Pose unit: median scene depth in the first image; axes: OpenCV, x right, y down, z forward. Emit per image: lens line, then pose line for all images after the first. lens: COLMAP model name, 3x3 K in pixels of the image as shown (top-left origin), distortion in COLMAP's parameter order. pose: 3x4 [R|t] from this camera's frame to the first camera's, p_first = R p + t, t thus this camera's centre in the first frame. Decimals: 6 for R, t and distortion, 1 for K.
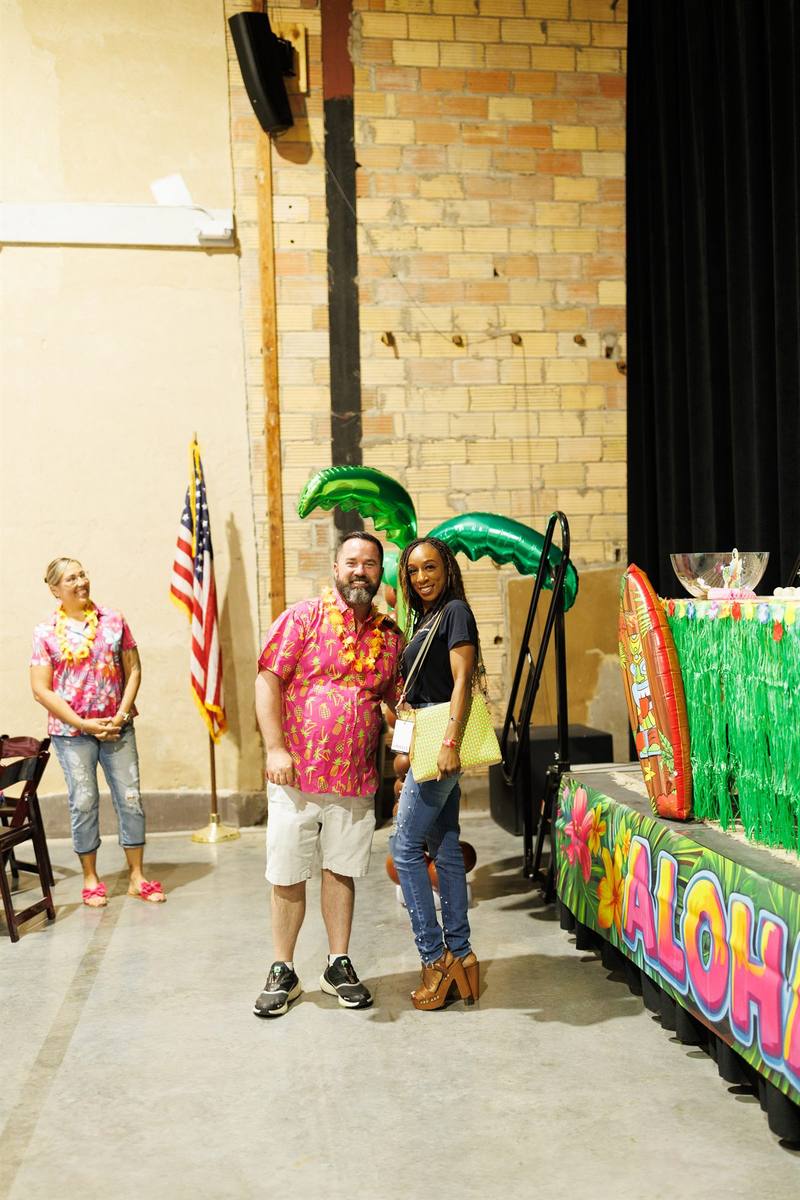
lens RADIAL K [[1140.3, 0, 404.1], [0, 1140.3, 601.5], [0, 0, 1]] dist [0.008874, -0.004371]
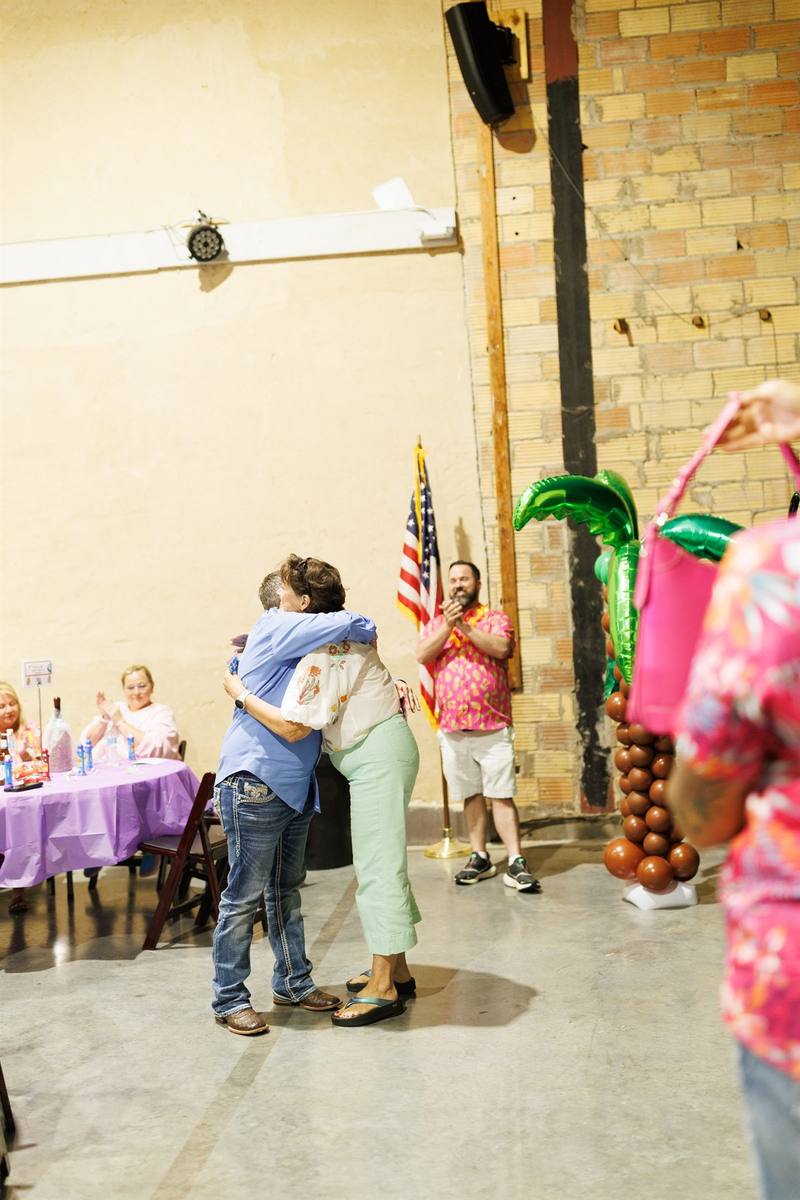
lens RADIAL K [[1141.6, 0, 392.5], [0, 1141.6, 595.7], [0, 0, 1]] dist [0.009551, -0.004959]
pose [[0.969675, -0.025341, -0.243082, 0.026557], [0.020063, 0.999507, -0.024165, 0.010842], [0.243575, 0.018555, 0.969705, 0.044886]]
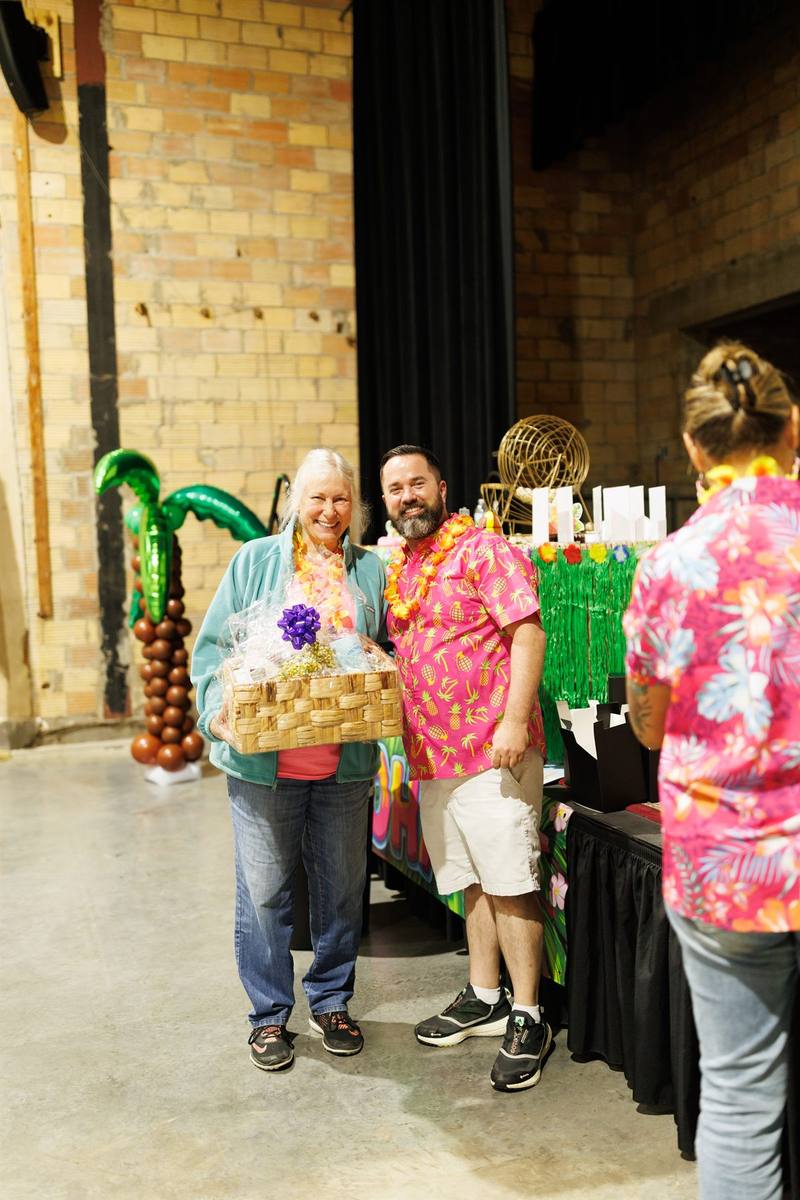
lens RADIAL K [[1140.3, 0, 404.1], [0, 1140.3, 601.5], [0, 0, 1]] dist [0.008874, -0.004371]
pose [[0.979163, -0.013004, 0.202661, 0.007432], [0.002674, 0.998687, 0.051160, -0.002455], [-0.203060, -0.049552, 0.977912, -0.151492]]
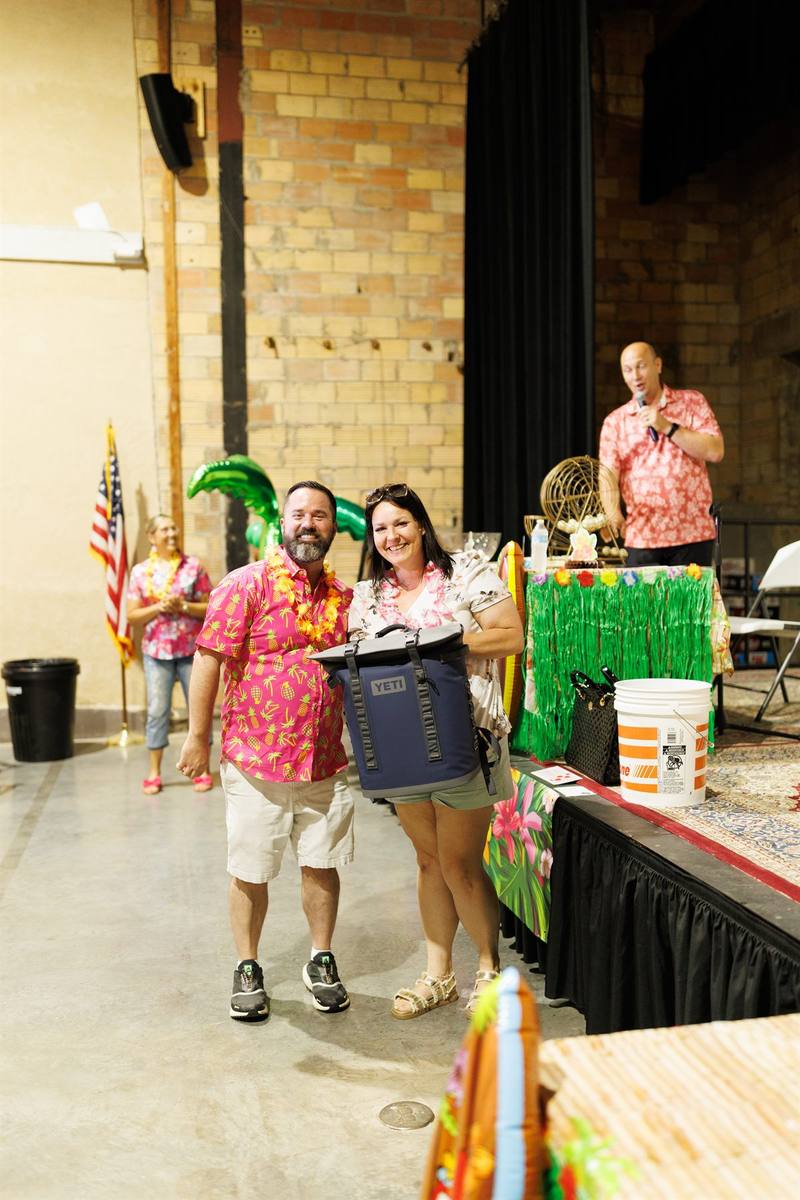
lens RADIAL K [[1137.4, 0, 395.2], [0, 1137.4, 603.5], [0, 0, 1]] dist [0.011279, -0.010455]
pose [[0.997987, 0.012169, 0.062244, 0.047695], [-0.015216, 0.998697, 0.048711, -0.011214], [-0.061570, -0.049560, 0.996872, -0.244020]]
